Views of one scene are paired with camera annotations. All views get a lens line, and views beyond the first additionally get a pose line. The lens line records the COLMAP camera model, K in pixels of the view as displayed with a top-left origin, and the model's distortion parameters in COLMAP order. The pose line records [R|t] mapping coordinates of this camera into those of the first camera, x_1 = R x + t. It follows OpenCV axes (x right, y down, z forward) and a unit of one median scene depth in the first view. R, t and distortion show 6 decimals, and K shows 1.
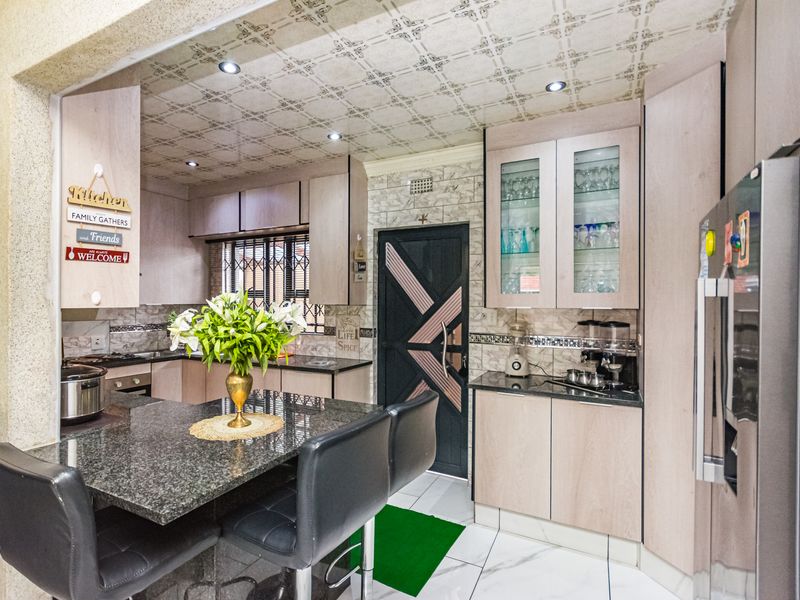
lens RADIAL K [[401.4, 0, 400.0], [0, 401.4, 300.0], [0, 0, 1]] dist [-0.000292, 0.000171]
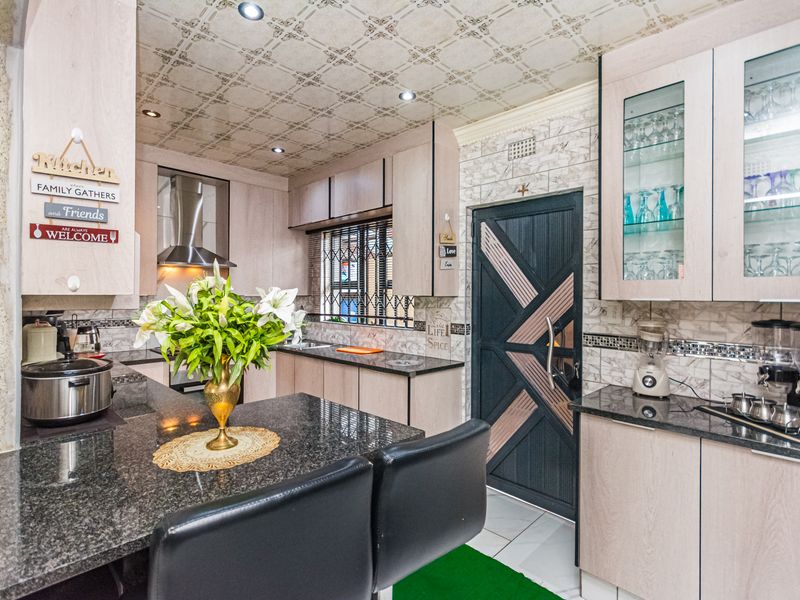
lens RADIAL K [[413.5, 0, 408.6], [0, 413.5, 292.6], [0, 0, 1]] dist [0.011488, -0.000260]
pose [[0.957780, 0.000994, -0.287500, 0.079656], [-0.001495, 0.999998, -0.001523, 0.006373], [0.287497, 0.001888, 0.957780, 0.146242]]
